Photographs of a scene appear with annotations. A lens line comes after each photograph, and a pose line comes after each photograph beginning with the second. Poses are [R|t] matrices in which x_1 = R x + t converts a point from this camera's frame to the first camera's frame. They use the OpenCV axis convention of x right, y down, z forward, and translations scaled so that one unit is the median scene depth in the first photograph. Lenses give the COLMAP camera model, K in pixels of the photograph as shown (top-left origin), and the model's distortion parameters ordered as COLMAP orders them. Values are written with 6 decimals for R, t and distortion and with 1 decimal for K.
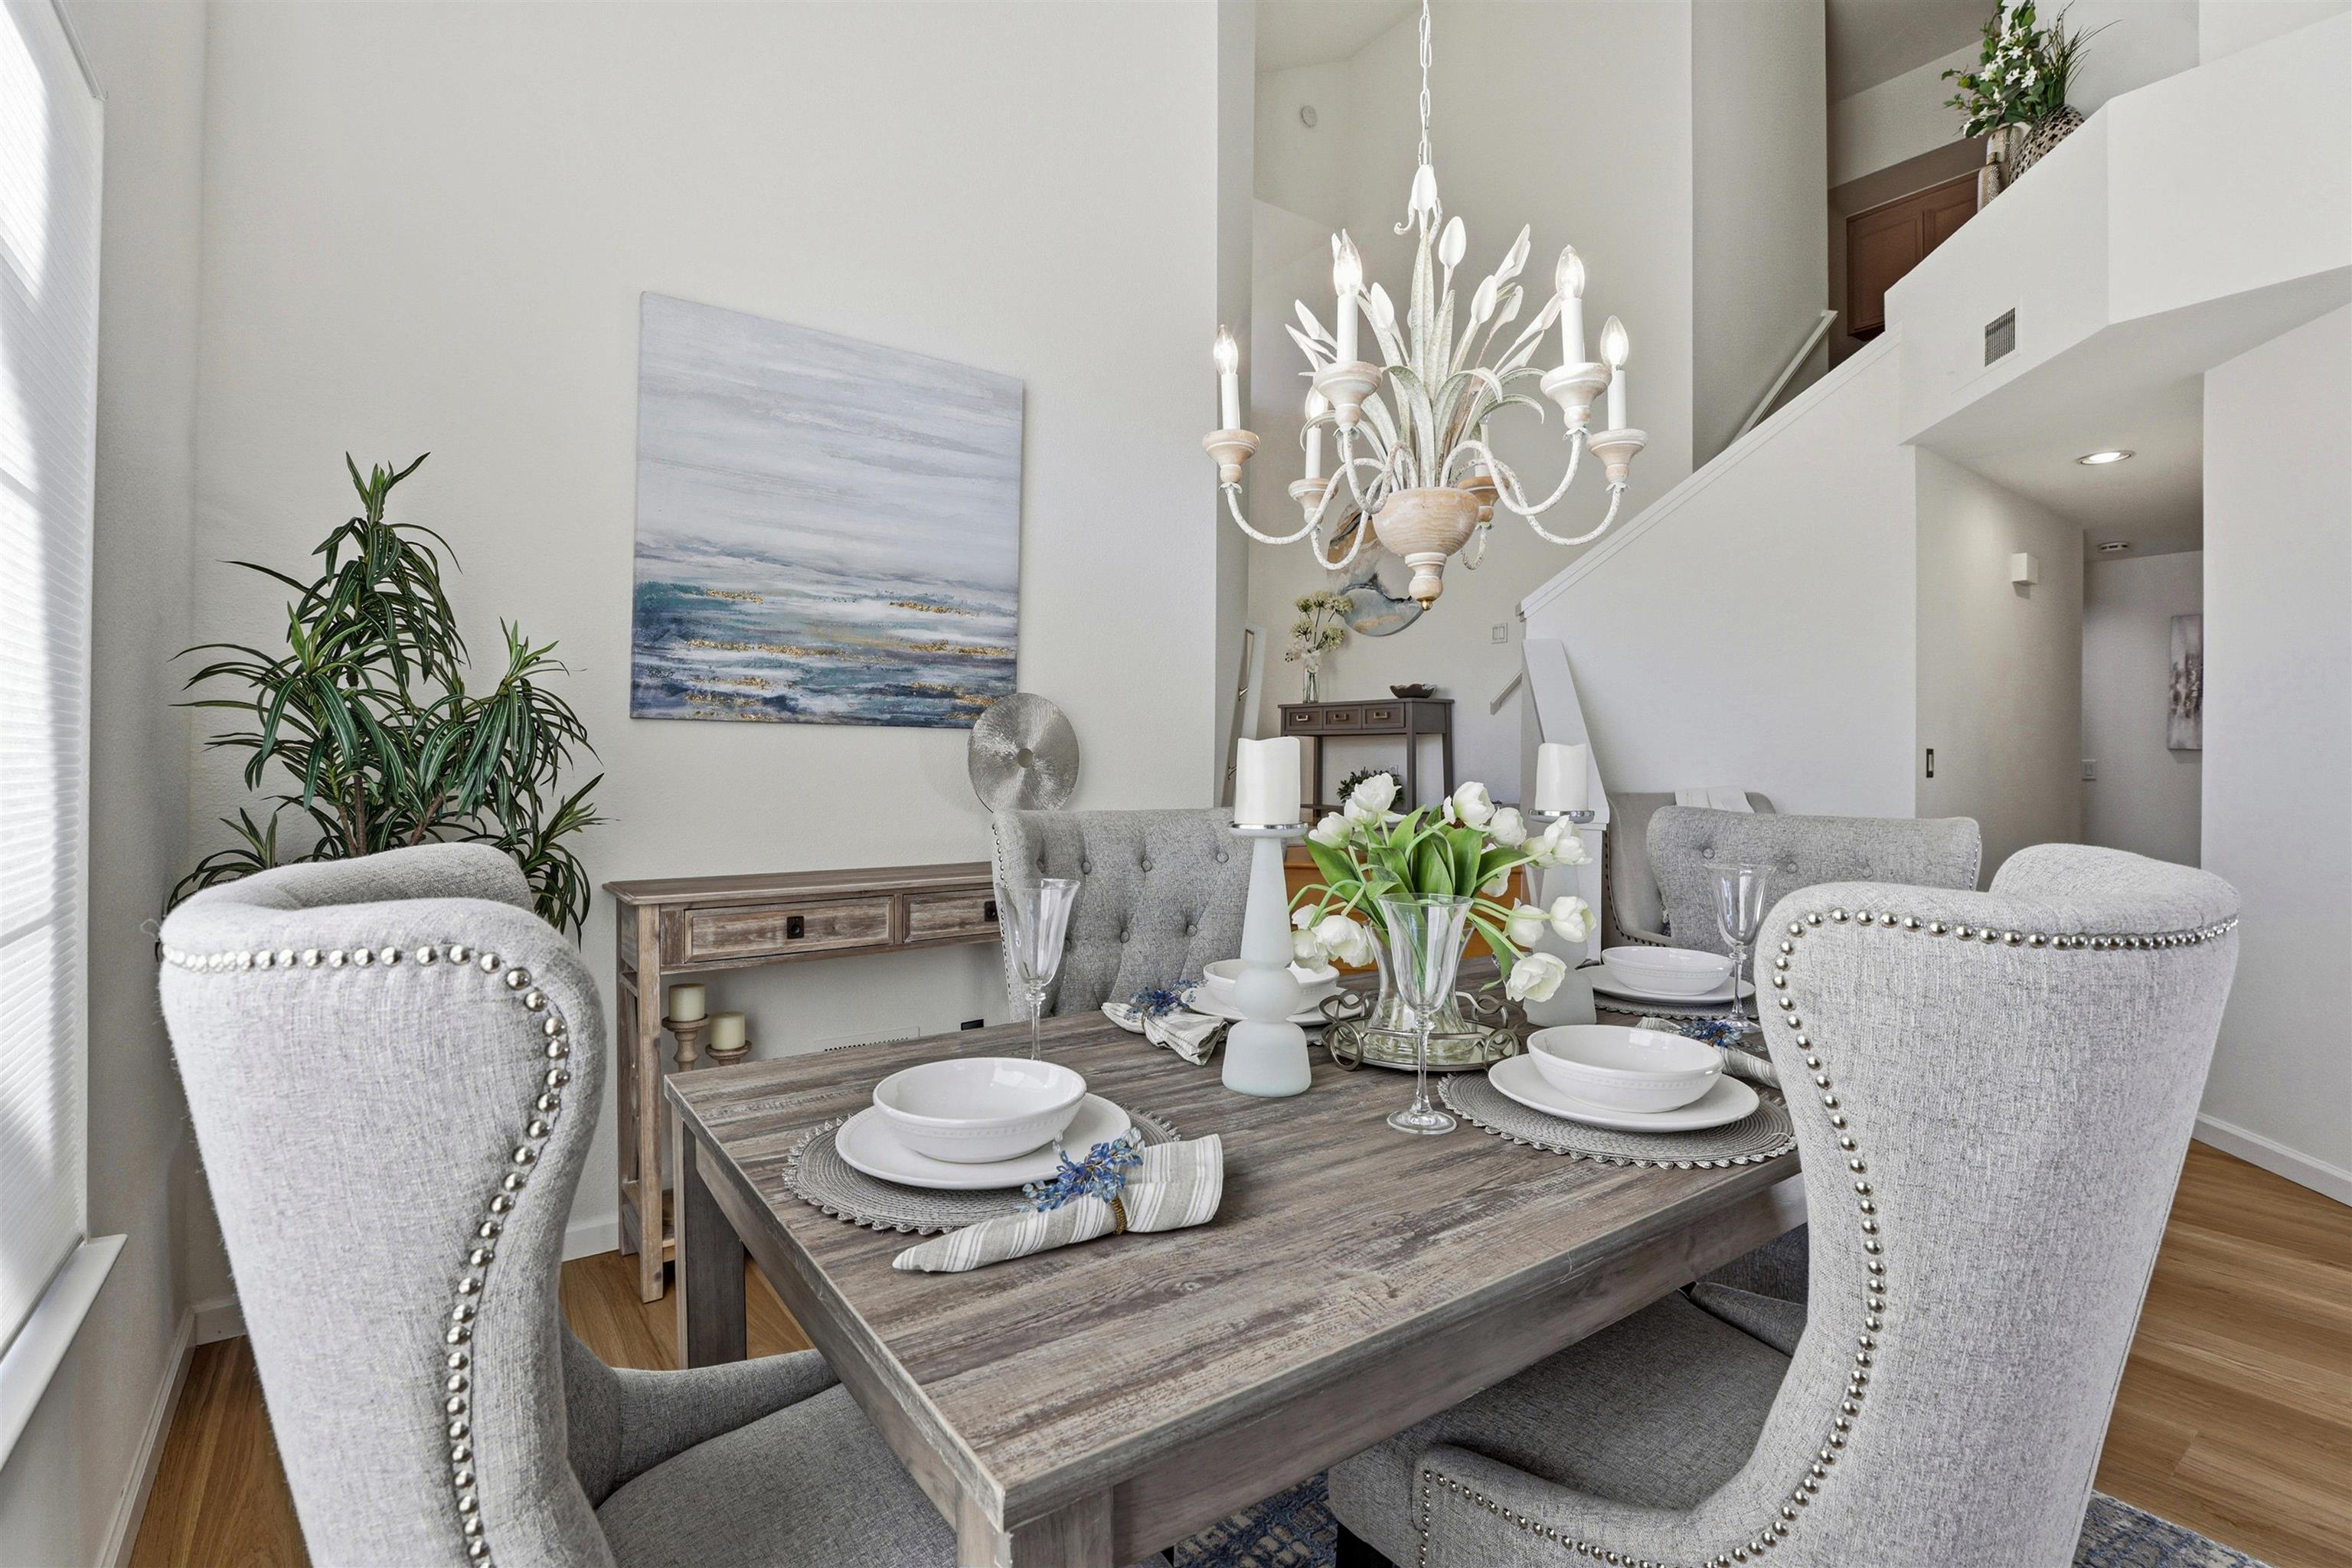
lens RADIAL K [[1083.3, 0, 1167.6], [0, 1083.3, 782.0], [0, 0, 1]] dist [-0.026363, 0.003431]
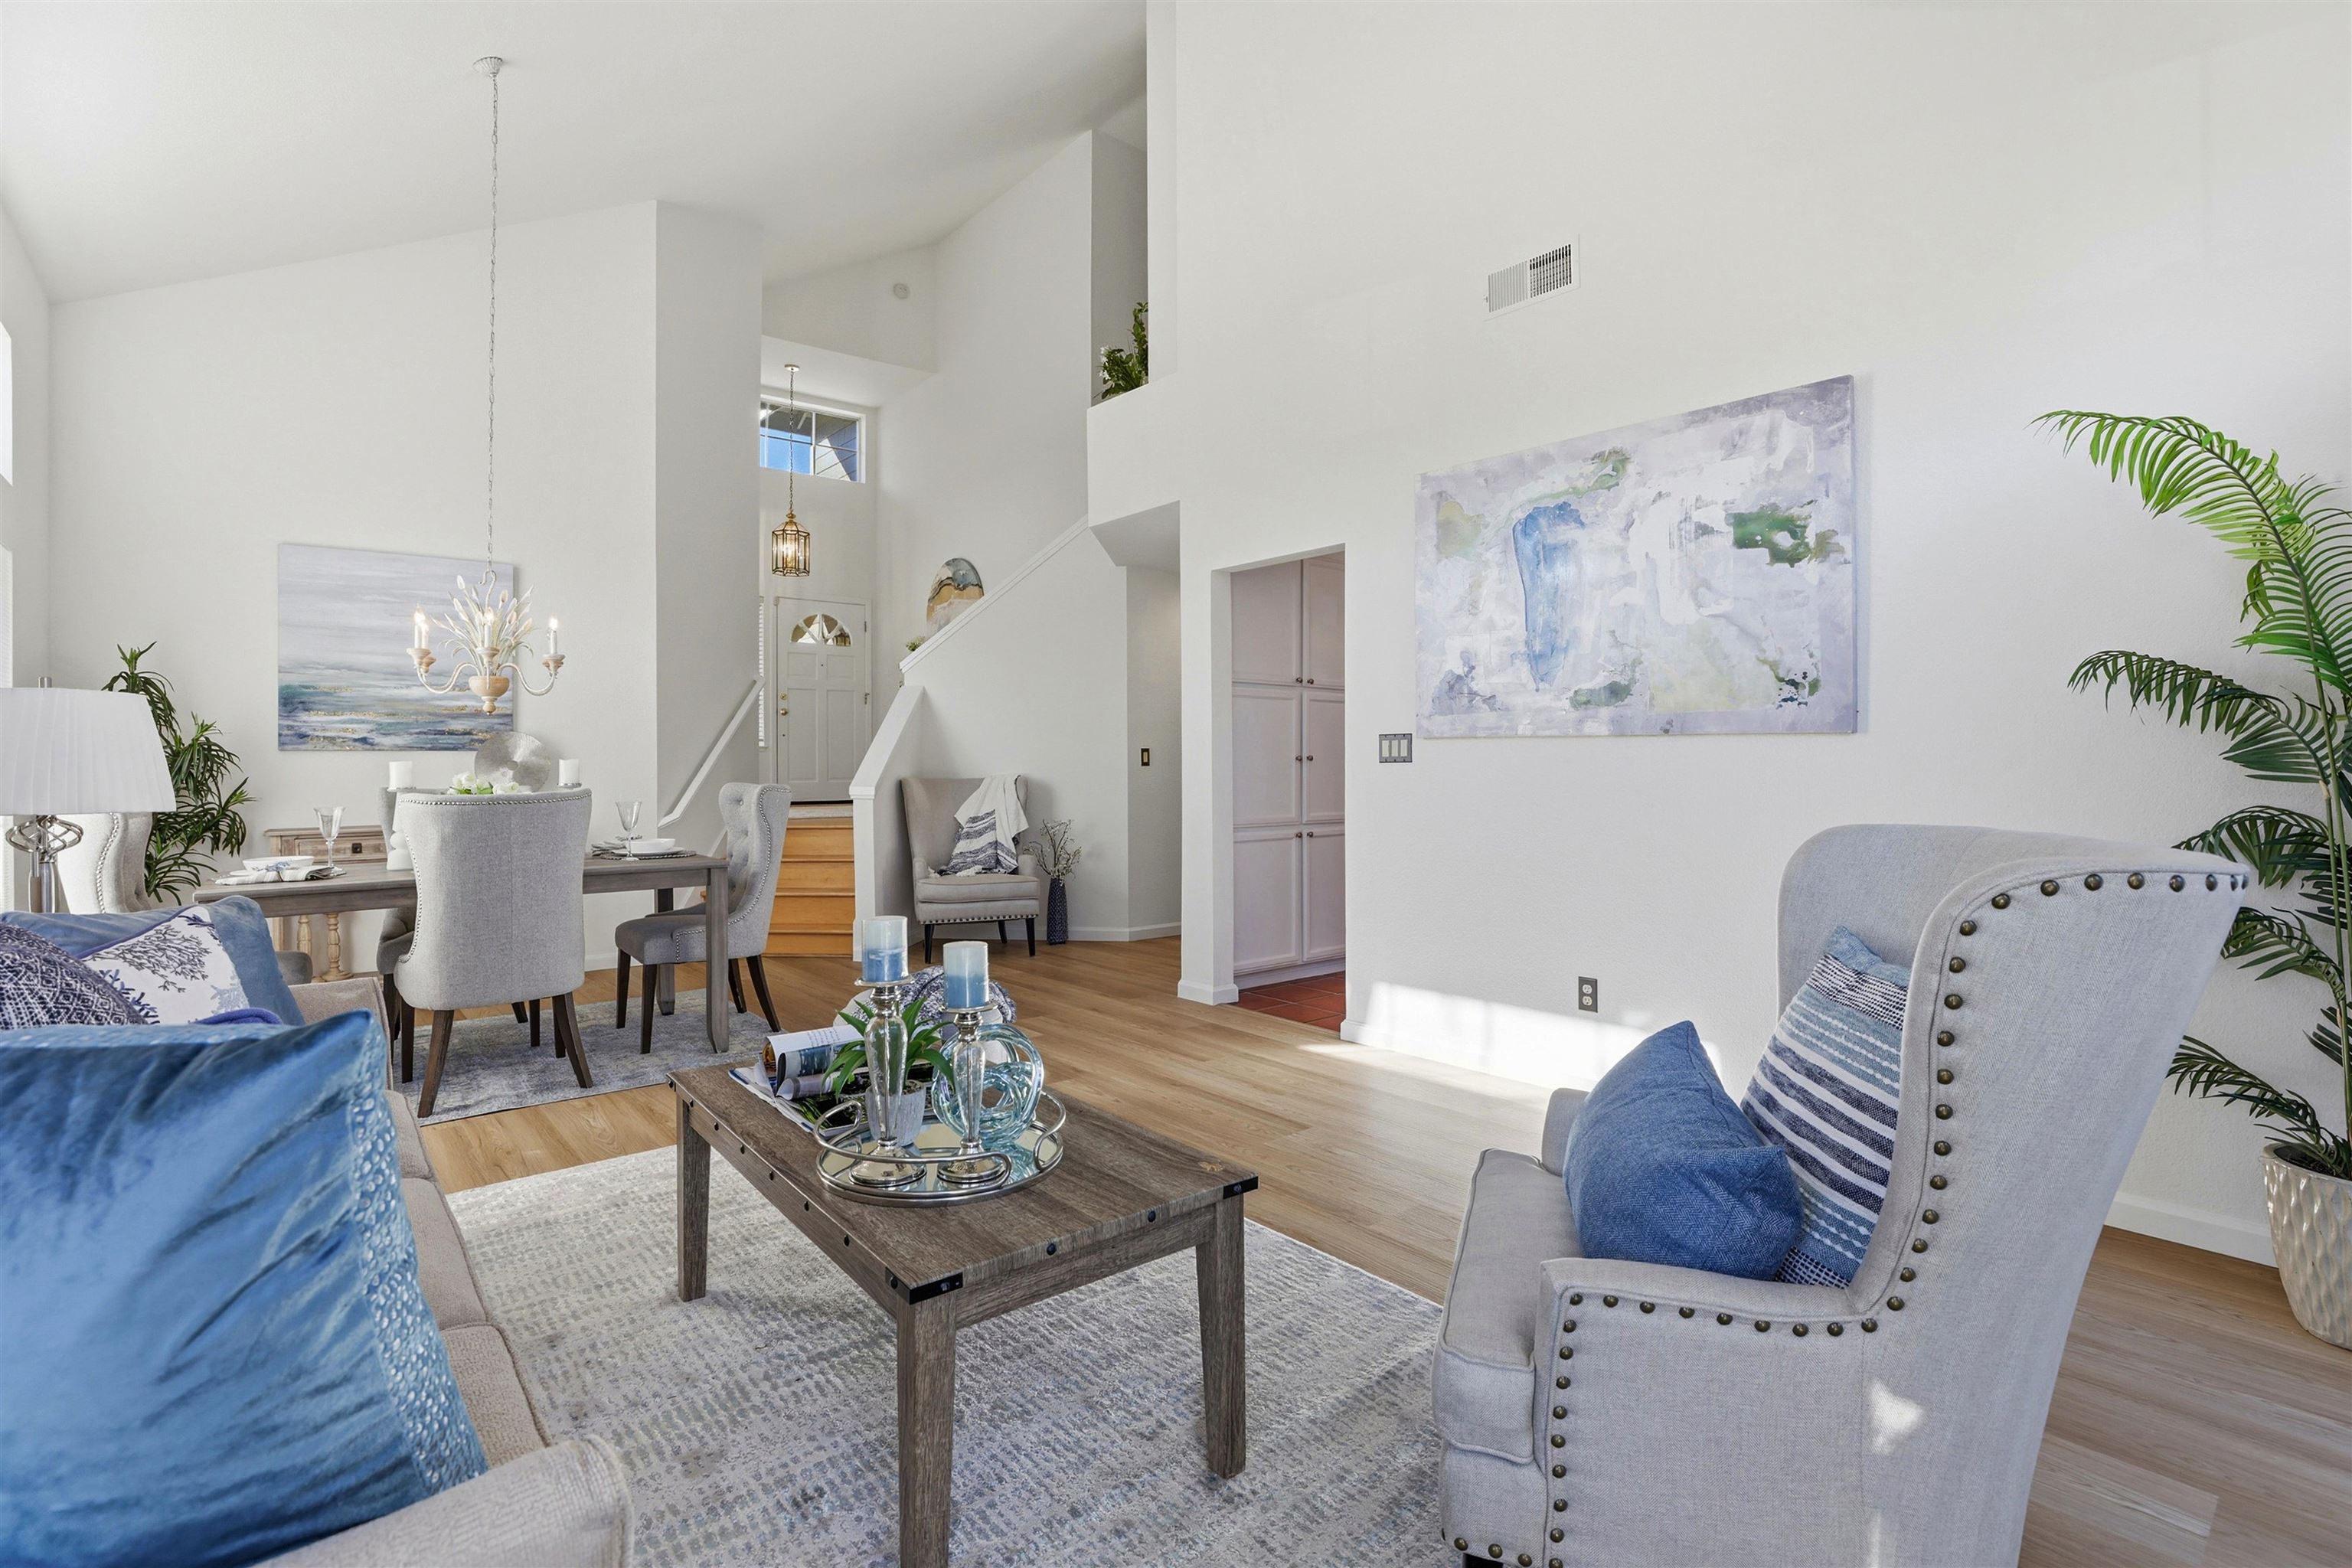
lens RADIAL K [[1083.3, 0, 1182.1], [0, 1083.3, 780.1], [0, 0, 1]] dist [-0.026363, 0.003431]
pose [[0.997423, -0.022315, 0.068193, 1.042665], [0.022740, 0.999726, -0.005461, 0.046614], [-0.068053, 0.006998, 0.997657, -1.107281]]
